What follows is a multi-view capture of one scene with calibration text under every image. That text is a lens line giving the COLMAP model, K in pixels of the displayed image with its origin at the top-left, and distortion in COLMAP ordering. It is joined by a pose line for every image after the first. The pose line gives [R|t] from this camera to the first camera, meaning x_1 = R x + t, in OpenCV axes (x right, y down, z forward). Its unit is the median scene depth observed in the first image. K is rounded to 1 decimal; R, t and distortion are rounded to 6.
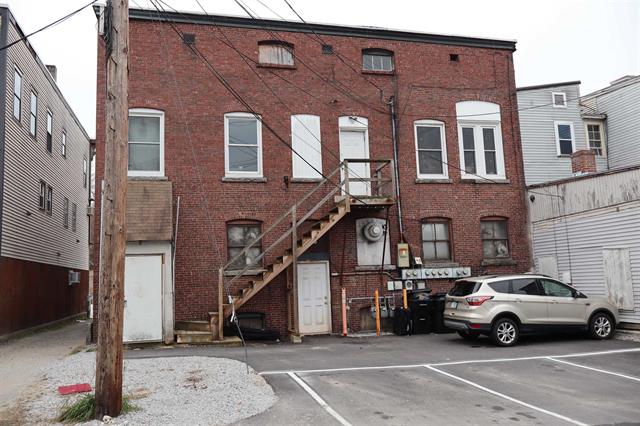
lens RADIAL K [[531.1, 0, 318.3], [0, 531.1, 211.3], [0, 0, 1]] dist [-0.000878, 0.016208]
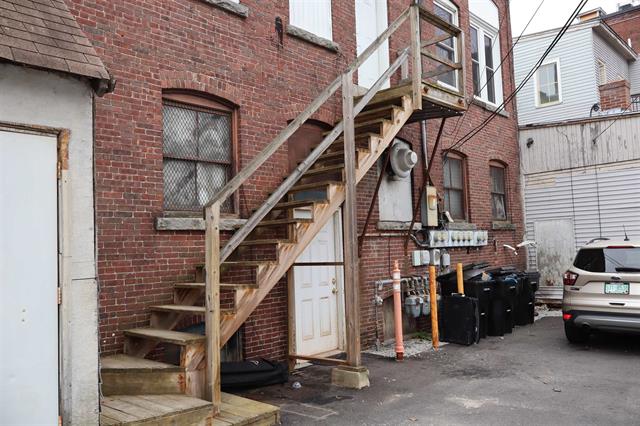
lens RADIAL K [[531.1, 0, 322.3], [0, 531.1, 215.0], [0, 0, 1]] dist [-0.000878, 0.016208]
pose [[0.824052, 0.044714, 0.564747, -0.277316], [-0.068955, 0.997385, 0.021647, 0.089122], [-0.562302, -0.056781, 0.824980, 0.589501]]
